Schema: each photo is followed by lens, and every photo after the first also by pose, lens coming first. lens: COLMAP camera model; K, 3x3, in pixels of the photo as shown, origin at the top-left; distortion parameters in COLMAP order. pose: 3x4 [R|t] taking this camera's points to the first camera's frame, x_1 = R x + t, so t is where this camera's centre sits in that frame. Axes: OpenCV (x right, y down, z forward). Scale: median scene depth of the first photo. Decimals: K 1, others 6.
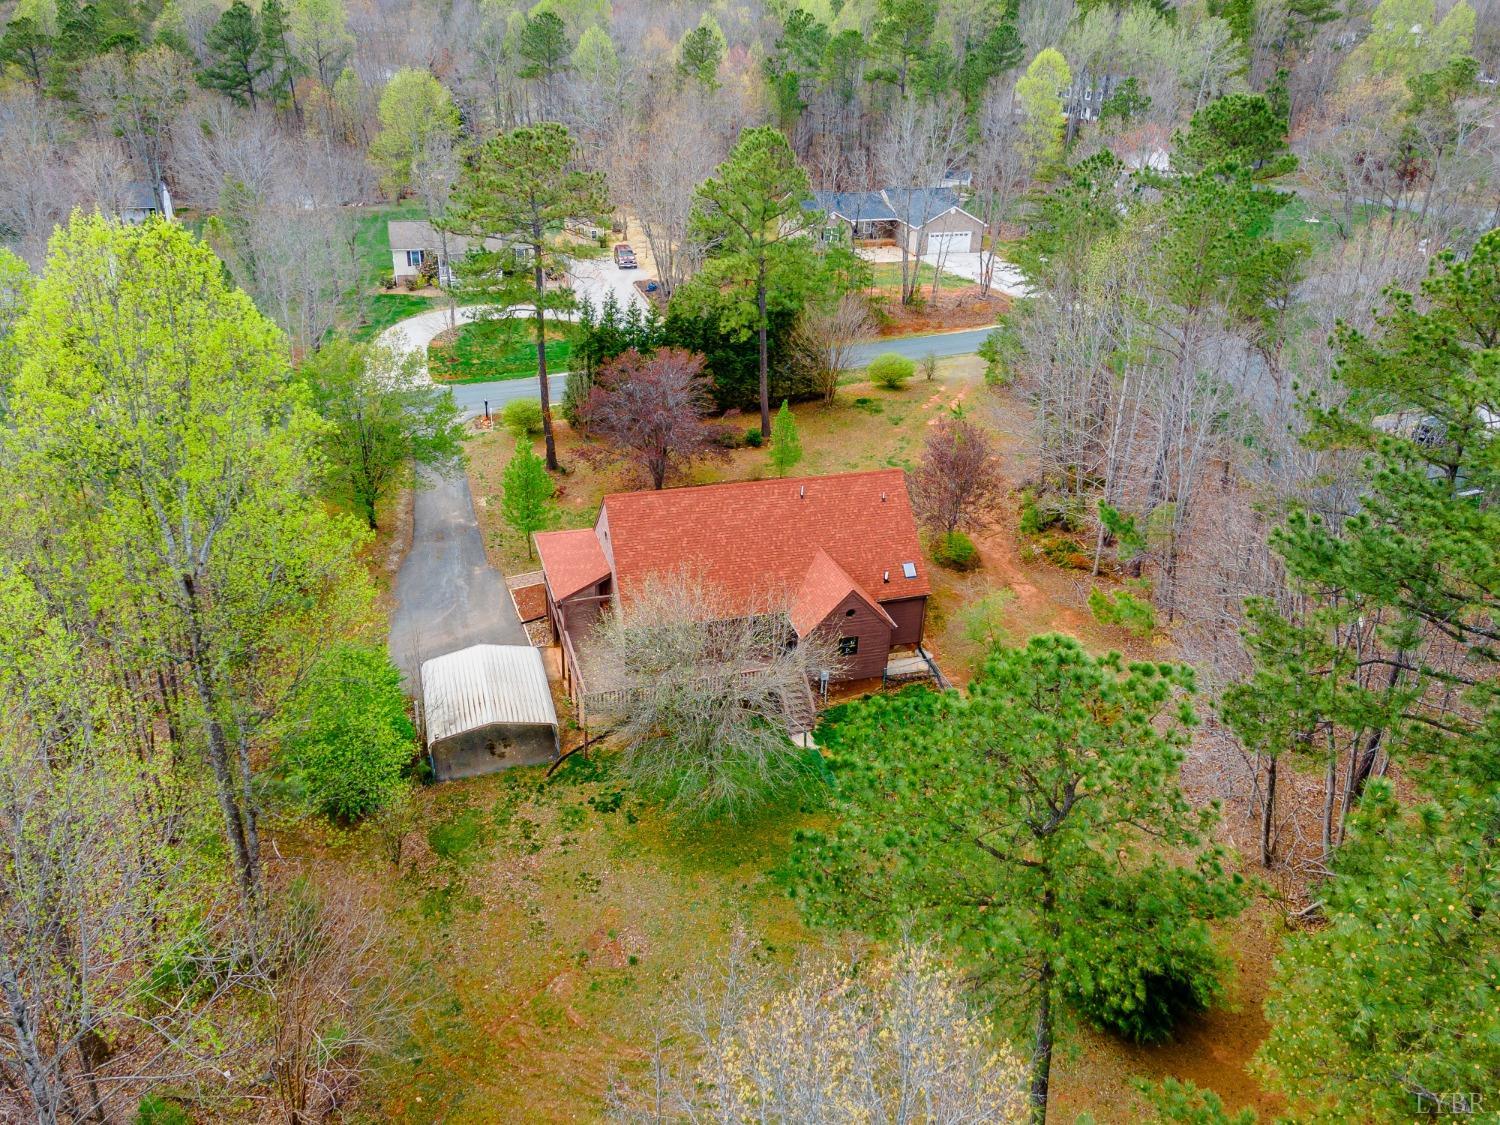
lens RADIAL K [[1057.7, 0, 750.3], [0, 1057.7, 565.5], [0, 0, 1]] dist [0.007769, 0.001448]
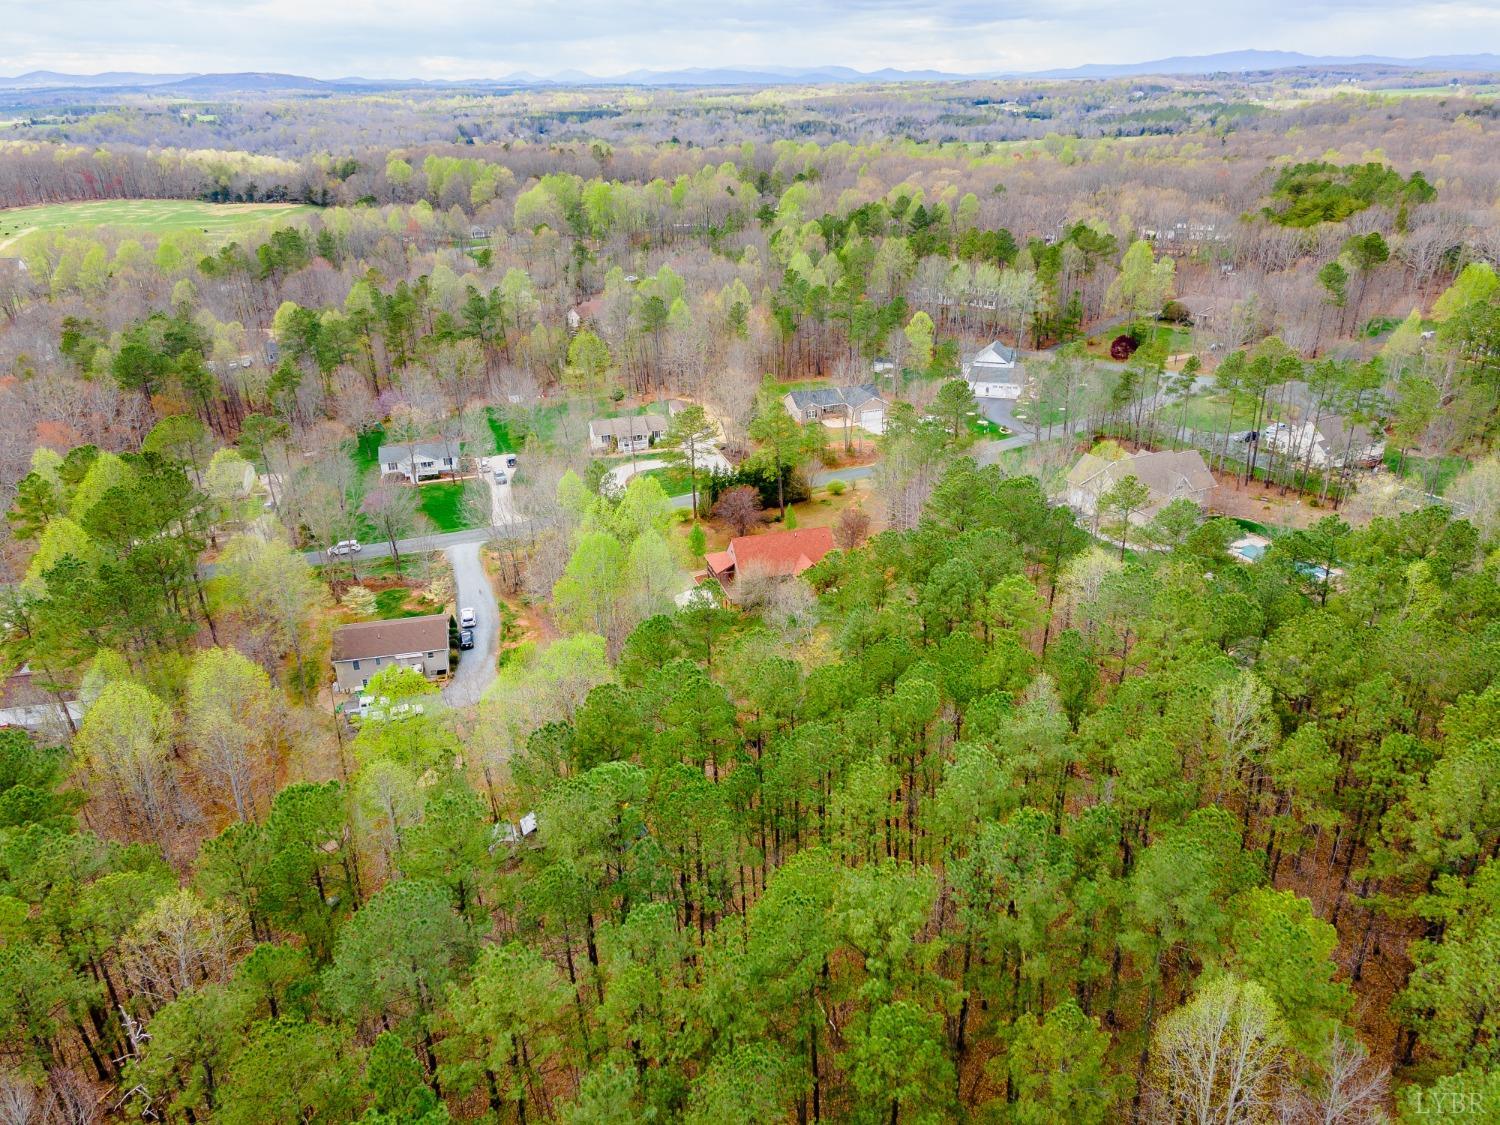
lens RADIAL K [[1057.7, 0, 748.1], [0, 1057.7, 561.5], [0, 0, 1]] dist [0.007769, 0.001448]
pose [[0.998746, -0.045755, -0.020300, -0.019247], [0.043882, 0.995440, -0.084696, 0.175852], [0.024083, 0.083699, 0.996200, -1.373066]]
